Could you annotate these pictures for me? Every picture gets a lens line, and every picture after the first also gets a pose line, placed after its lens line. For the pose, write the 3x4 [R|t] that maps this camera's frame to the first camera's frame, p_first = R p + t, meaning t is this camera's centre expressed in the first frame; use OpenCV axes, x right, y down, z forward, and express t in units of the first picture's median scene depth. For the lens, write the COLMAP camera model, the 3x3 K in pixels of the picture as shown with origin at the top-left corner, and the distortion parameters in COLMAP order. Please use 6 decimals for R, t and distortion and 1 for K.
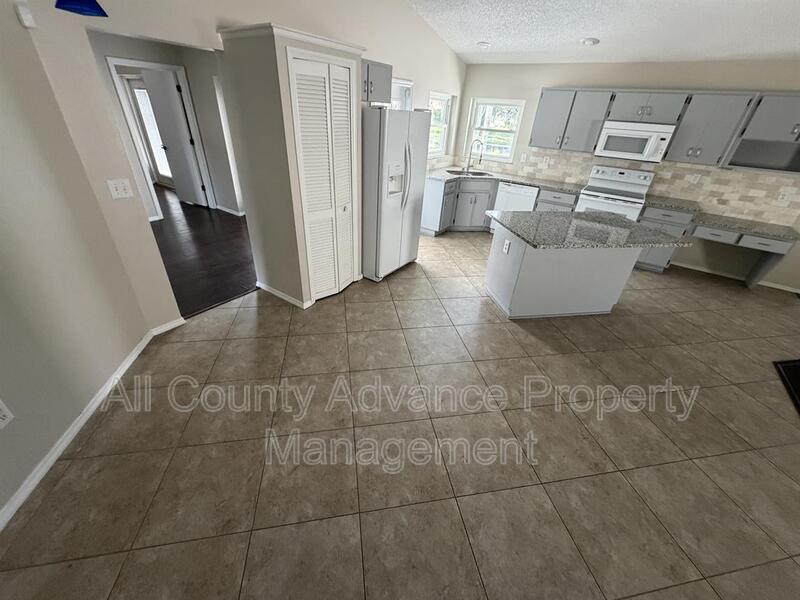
lens RADIAL K [[320.8, 0, 398.7], [0, 320.8, 300.6], [0, 0, 1]] dist [-0.000282, 0.000271]
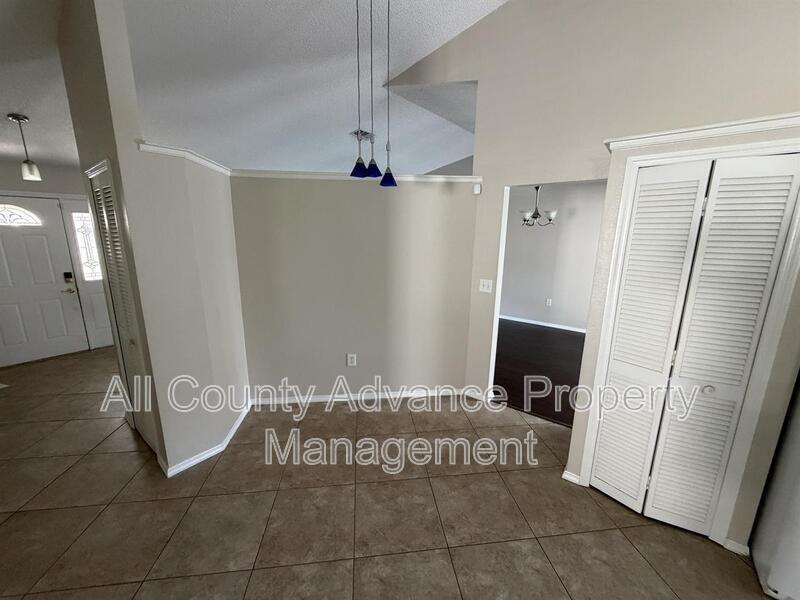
lens RADIAL K [[320.8, 0, 398.7], [0, 320.8, 300.6], [0, 0, 1]] dist [-0.000282, 0.000271]
pose [[-0.063174, 0.156363, -0.985677, 0.285348], [-0.519827, 0.837940, 0.166244, -0.180762], [0.851933, 0.522884, 0.028346, 0.371387]]
